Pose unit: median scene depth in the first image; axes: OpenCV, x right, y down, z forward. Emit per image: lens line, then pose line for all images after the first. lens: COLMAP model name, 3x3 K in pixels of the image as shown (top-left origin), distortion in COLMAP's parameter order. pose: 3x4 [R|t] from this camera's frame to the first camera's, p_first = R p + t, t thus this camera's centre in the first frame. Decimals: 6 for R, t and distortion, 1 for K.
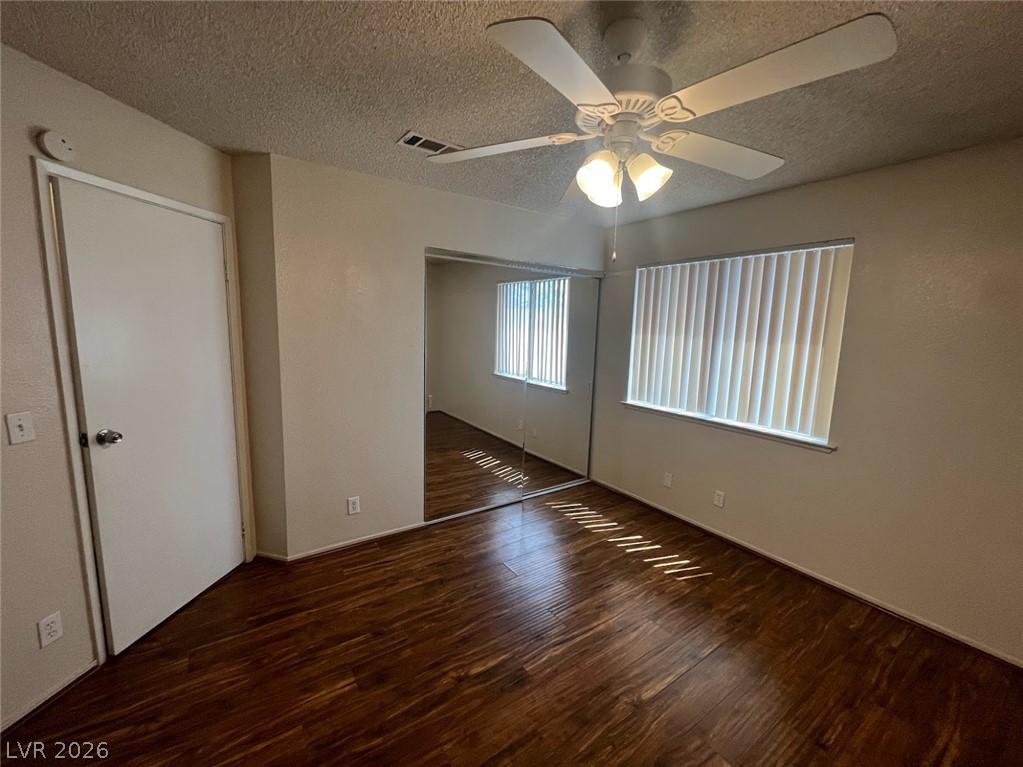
lens RADIAL K [[417.5, 0, 510.4], [0, 417.5, 384.9], [0, 0, 1]] dist [-0.003082, 0.000002]
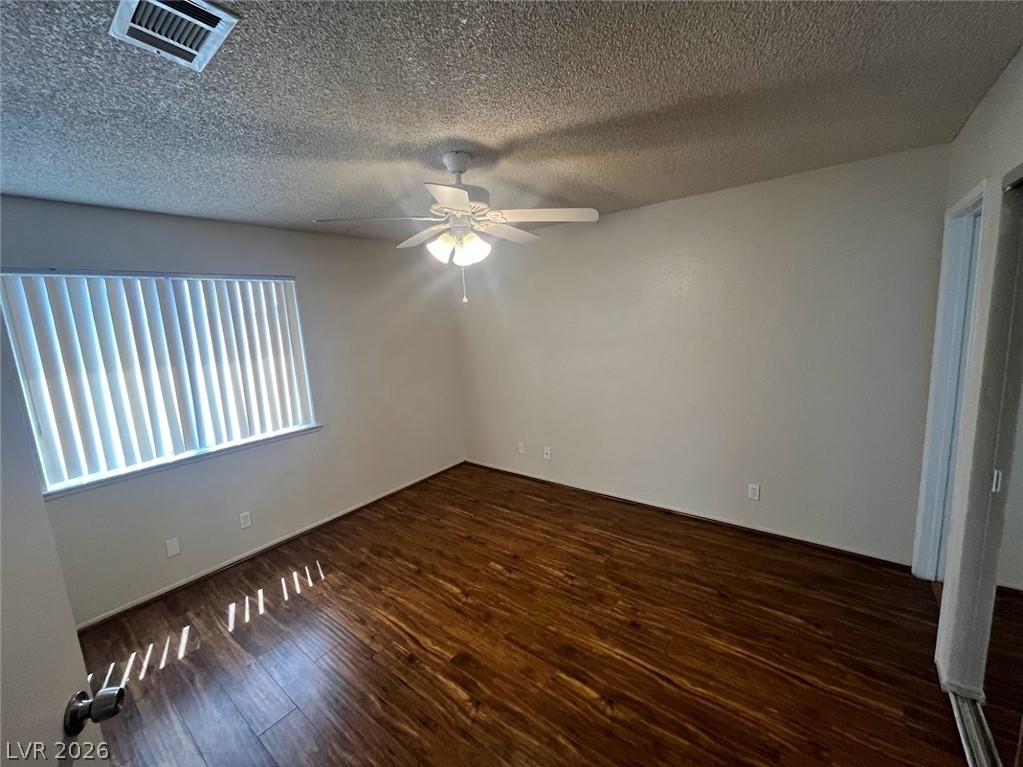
lens RADIAL K [[417.5, 0, 510.2], [0, 417.5, 380.5], [0, 0, 1]] dist [-0.003082, 0.000002]
pose [[-0.301896, -0.154726, 0.940701, -0.871006], [0.186746, 0.958027, 0.217507, -0.219784], [-0.934872, 0.241337, -0.260330, 0.894995]]
